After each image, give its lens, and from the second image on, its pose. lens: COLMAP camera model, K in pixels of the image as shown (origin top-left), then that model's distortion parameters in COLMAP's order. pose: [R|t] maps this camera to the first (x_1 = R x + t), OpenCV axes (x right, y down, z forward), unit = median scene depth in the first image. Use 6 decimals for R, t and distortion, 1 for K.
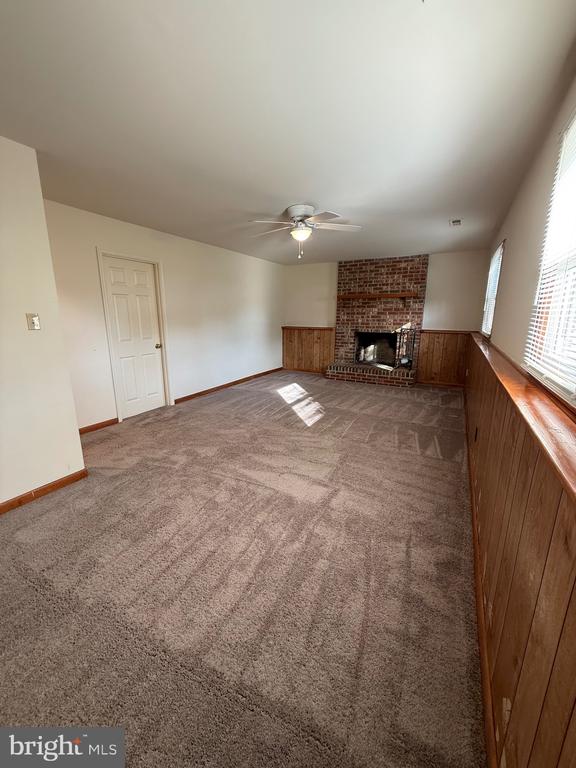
lens RADIAL K [[306.2, 0, 289.2], [0, 306.2, 382.4], [0, 0, 1]] dist [-0.000905, 0.000528]
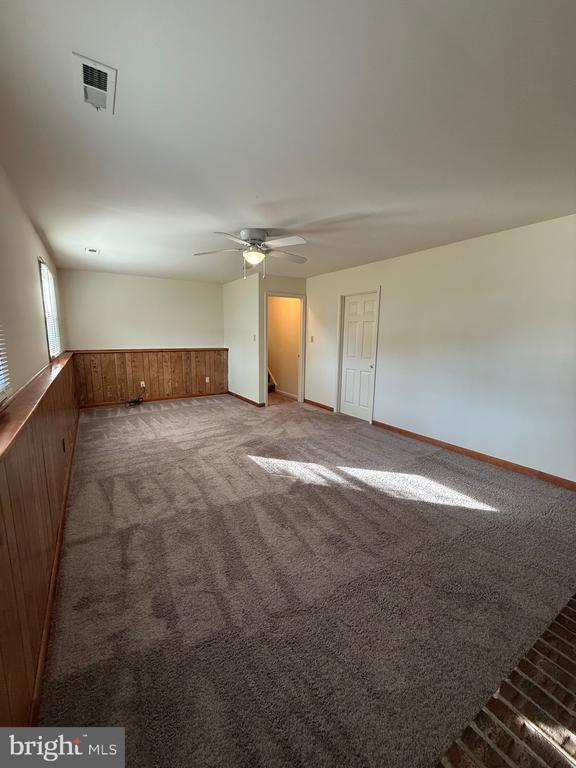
lens RADIAL K [[306.2, 0, 288.6], [0, 306.2, 385.0], [0, 0, 1]] dist [-0.000905, 0.000528]
pose [[-0.494137, 0.127747, -0.859947, 0.699530], [-0.208338, 0.942924, 0.259787, -0.291010], [0.844052, 0.307530, -0.439320, 1.317323]]
